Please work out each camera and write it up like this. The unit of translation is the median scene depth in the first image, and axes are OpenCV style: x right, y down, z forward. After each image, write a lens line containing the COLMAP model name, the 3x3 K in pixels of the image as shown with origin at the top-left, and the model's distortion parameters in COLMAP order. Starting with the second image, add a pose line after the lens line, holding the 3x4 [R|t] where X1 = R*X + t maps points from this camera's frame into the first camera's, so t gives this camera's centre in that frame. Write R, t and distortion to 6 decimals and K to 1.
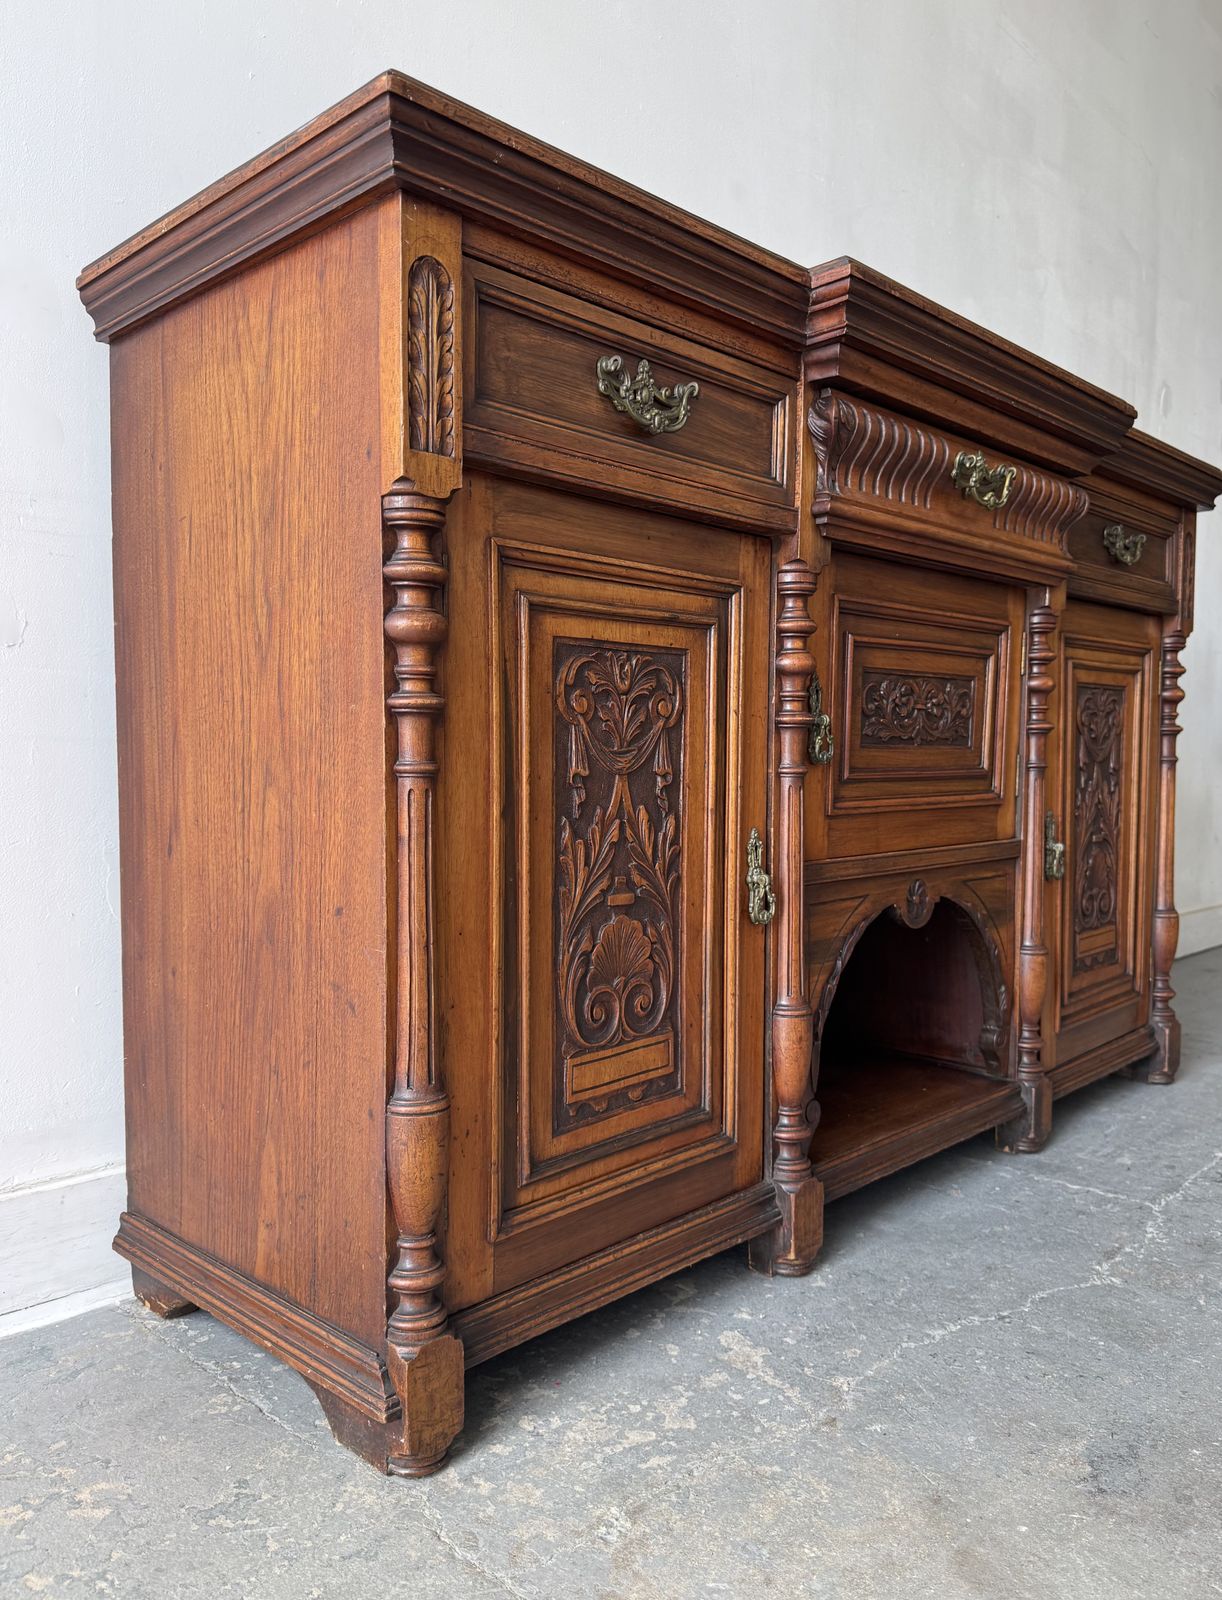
lens RADIAL K [[1242.4, 0, 611.4], [0, 1242.4, 836.4], [0, 0, 1]] dist [0.076853, -0.145340]
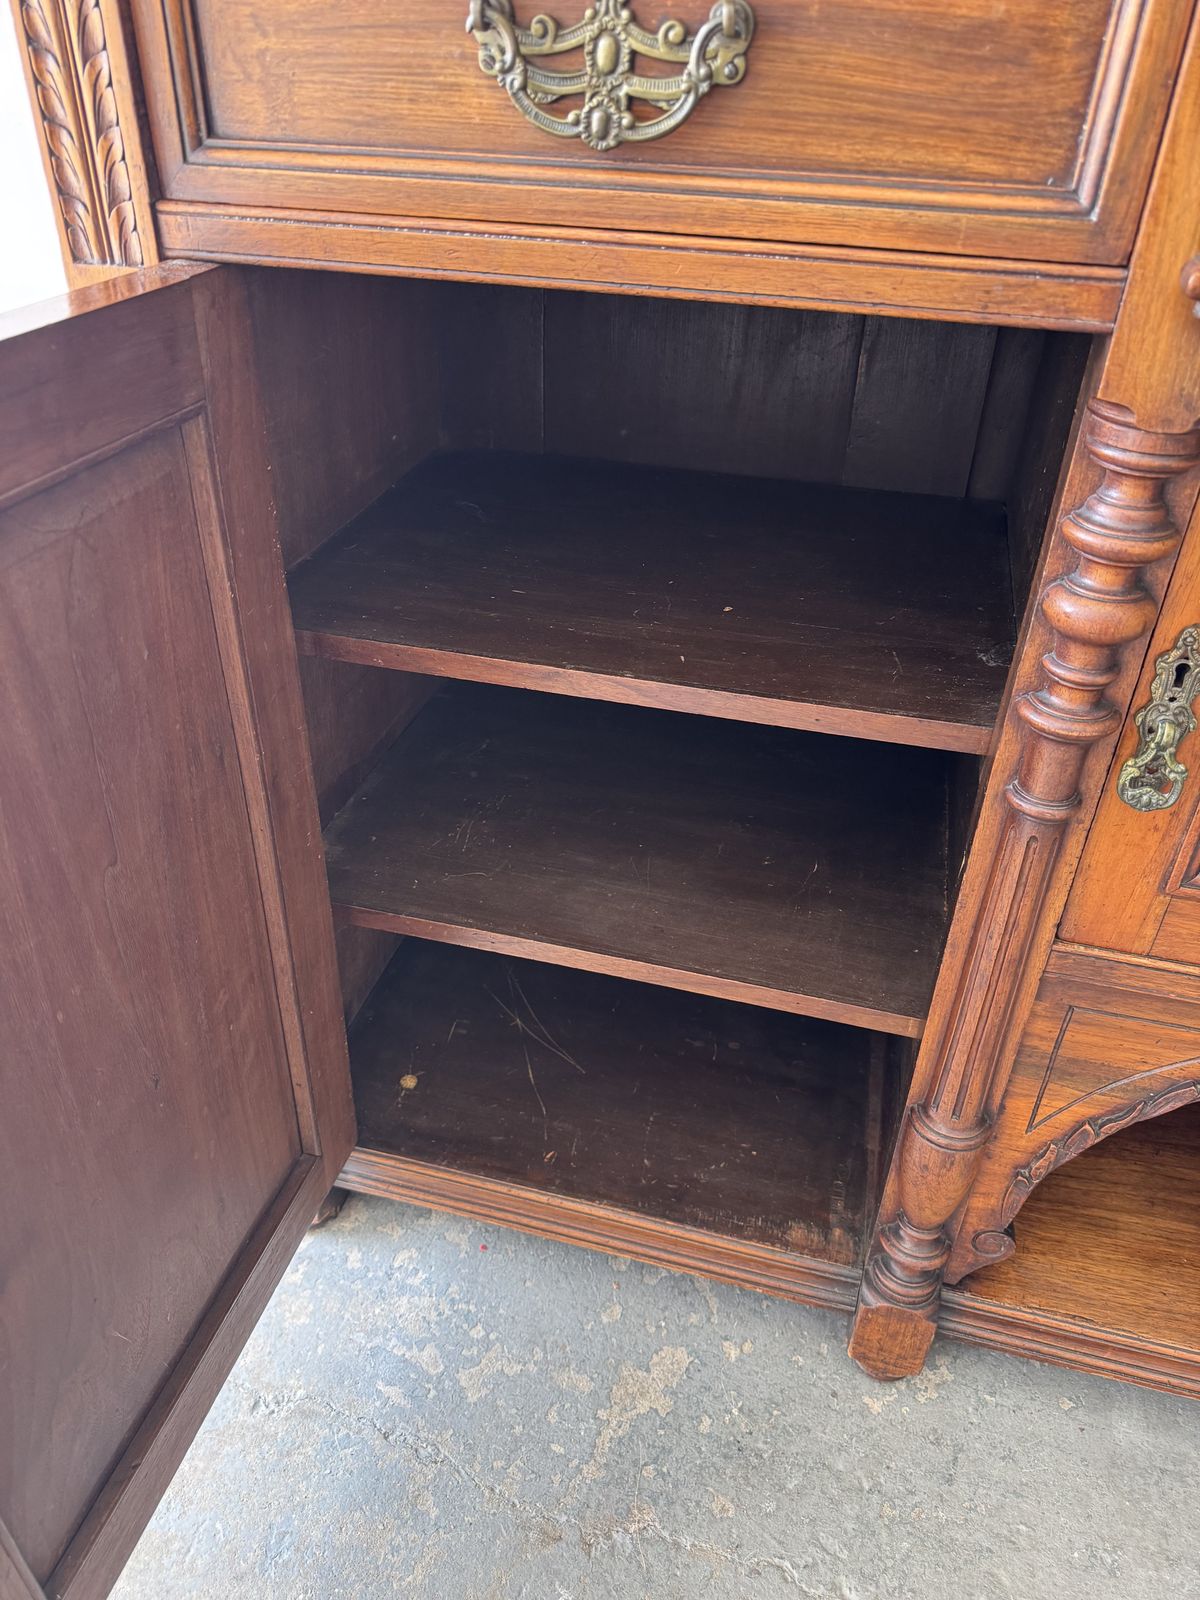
lens RADIAL K [[1158.2, 0, 593.3], [0, 1158.2, 807.4], [0, 0, 1]] dist [-0.006548, -0.003004]
pose [[0.478148, 0.501118, -0.721287, 0.429091], [-0.082548, 0.843257, 0.531135, -0.306148], [0.874391, -0.194420, 0.444568, 0.664852]]
